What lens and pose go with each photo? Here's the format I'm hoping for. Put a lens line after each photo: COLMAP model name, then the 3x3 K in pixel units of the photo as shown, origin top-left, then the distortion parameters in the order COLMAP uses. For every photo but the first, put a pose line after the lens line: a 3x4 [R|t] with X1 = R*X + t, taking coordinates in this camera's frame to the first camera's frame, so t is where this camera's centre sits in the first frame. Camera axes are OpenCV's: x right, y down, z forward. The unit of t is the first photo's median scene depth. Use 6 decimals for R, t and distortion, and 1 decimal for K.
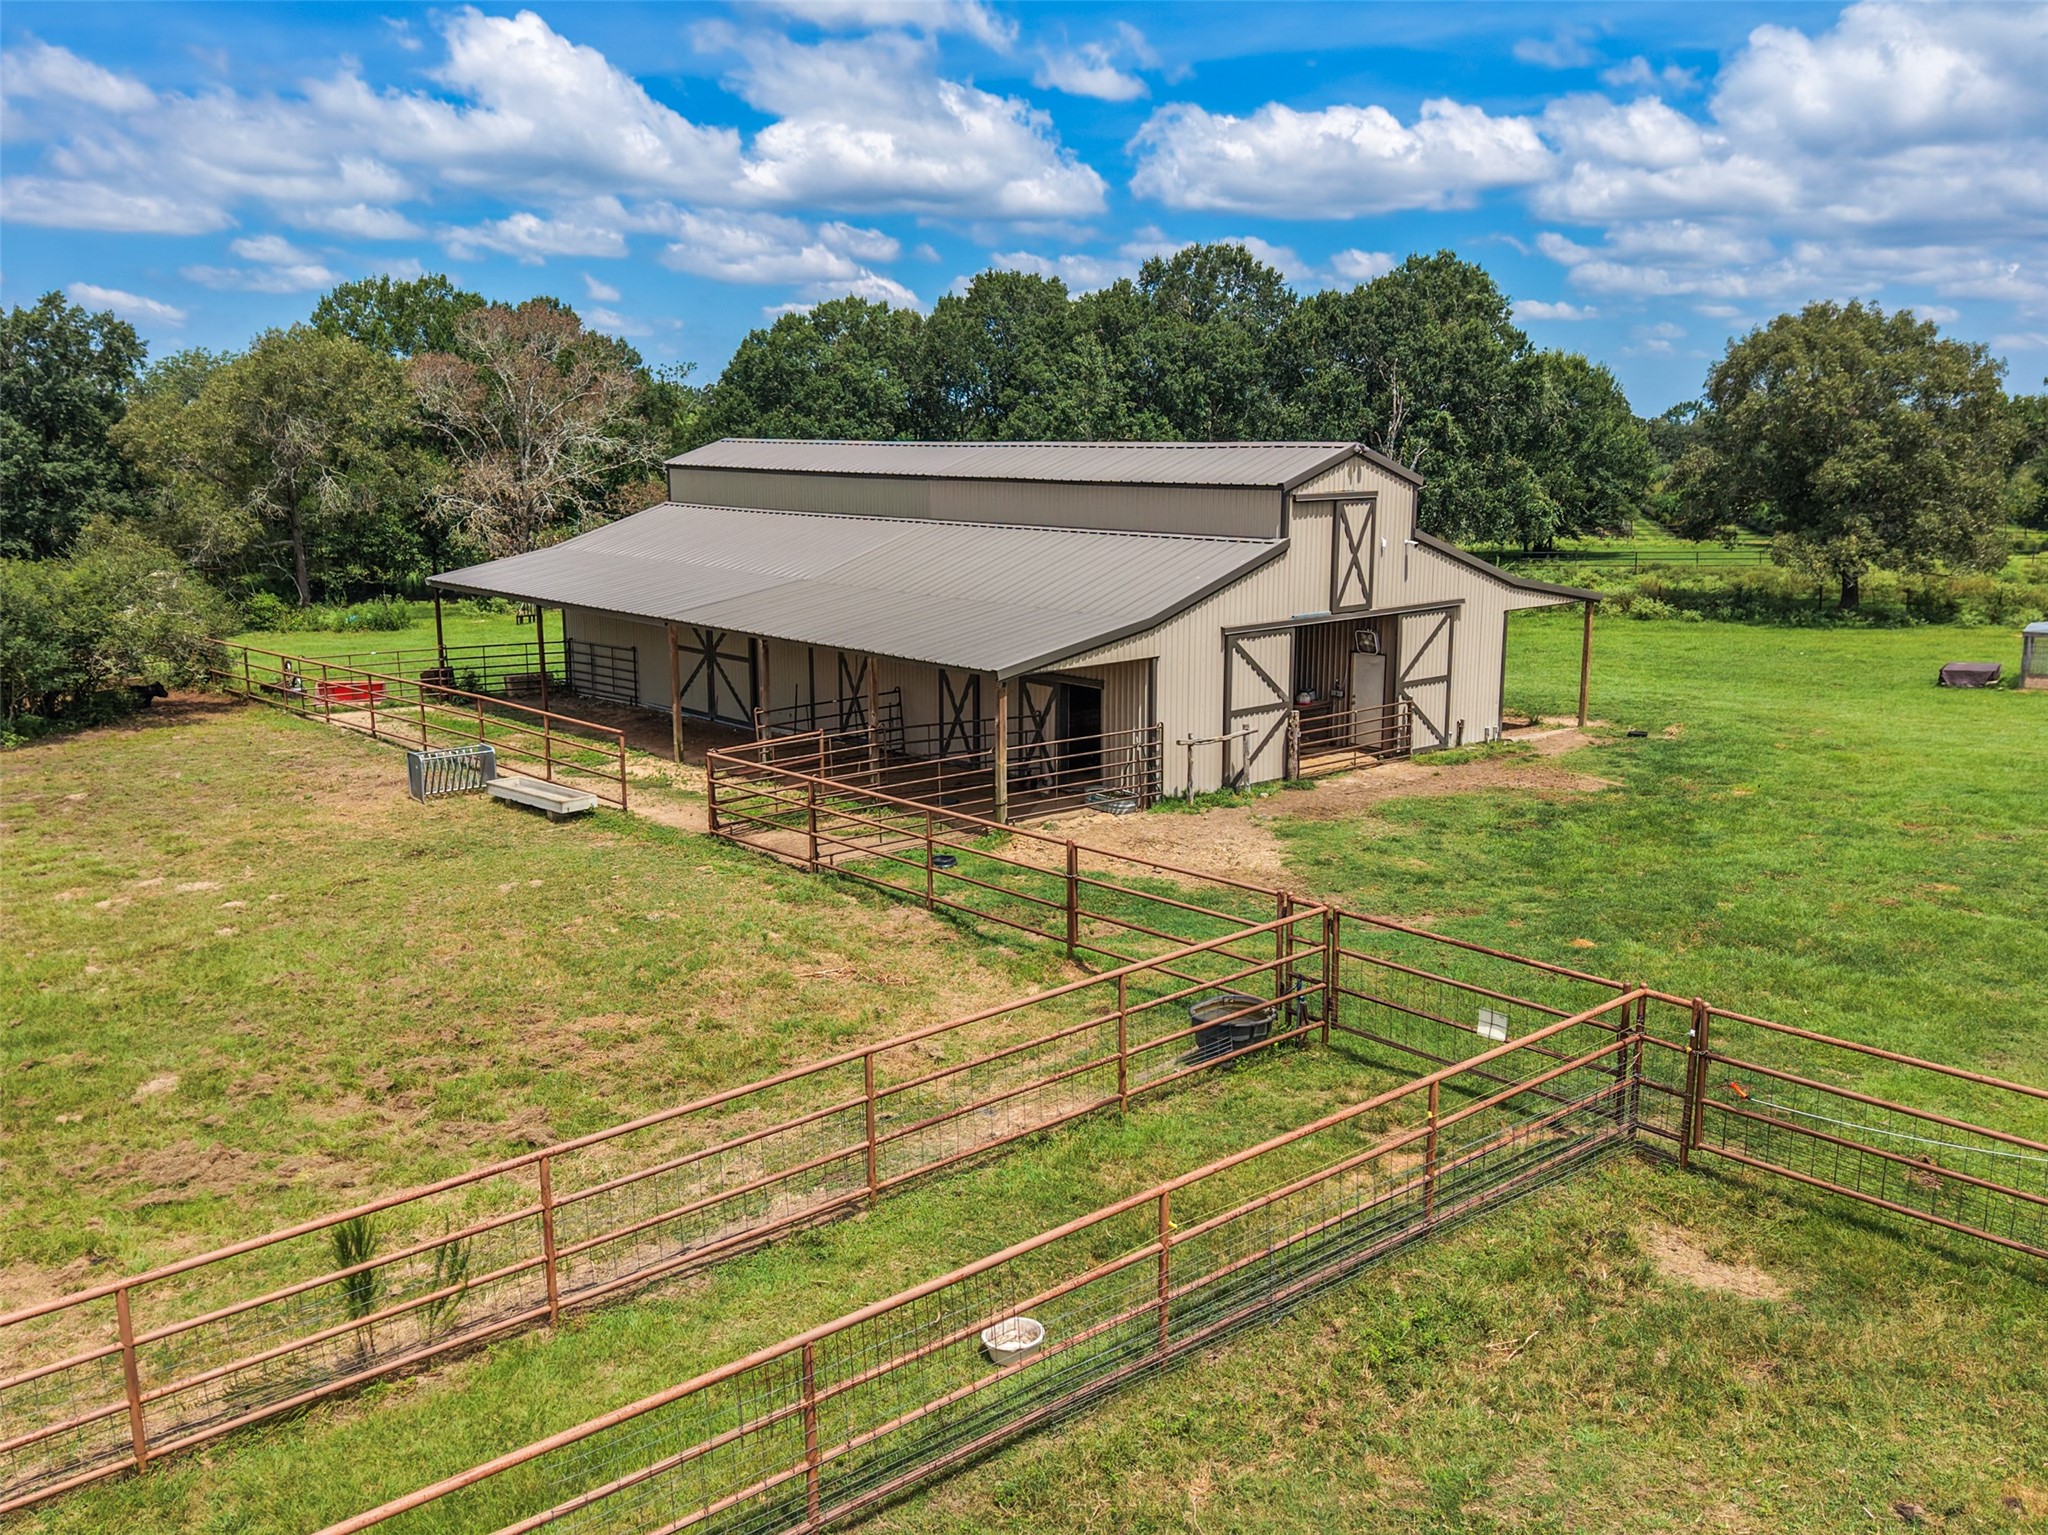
lens RADIAL K [[1760.7, 0, 1024.0], [0, 1760.7, 767.5], [0, 0, 1]] dist [0.043420, -0.074146]
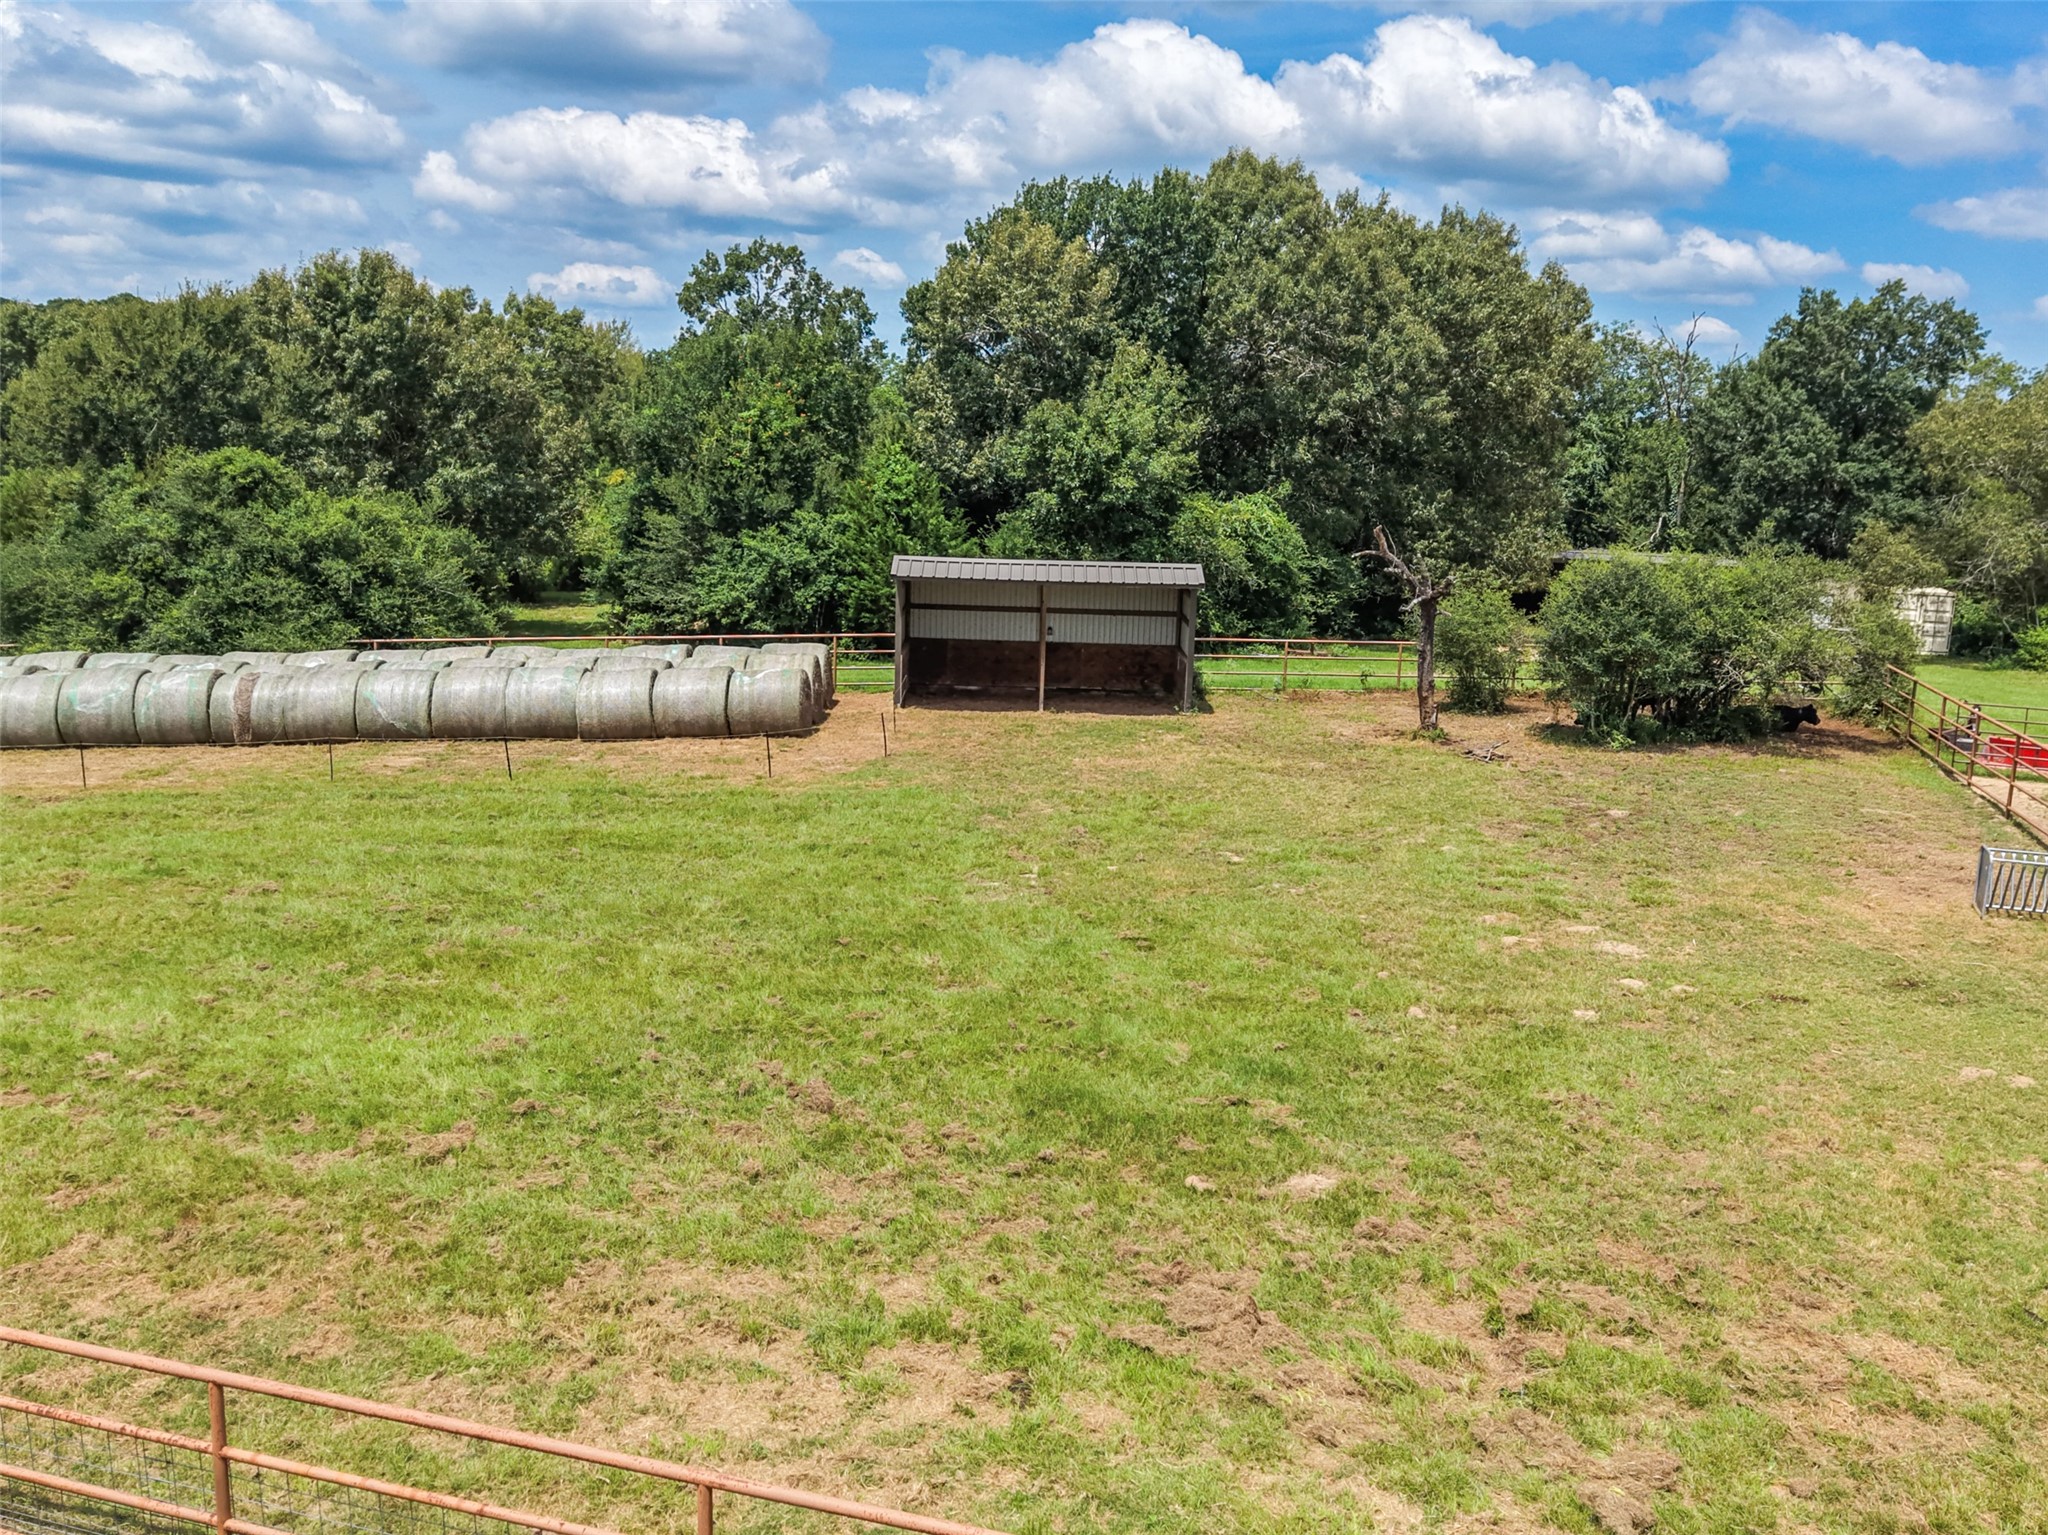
lens RADIAL K [[1760.7, 0, 1024.0], [0, 1760.7, 767.5], [0, 0, 1]] dist [0.043420, -0.074146]
pose [[0.533117, 0.180113, -0.826647, 0.043081], [-0.191402, 0.977420, 0.089527, -0.033422], [0.824107, 0.110493, 0.555553, 0.302559]]
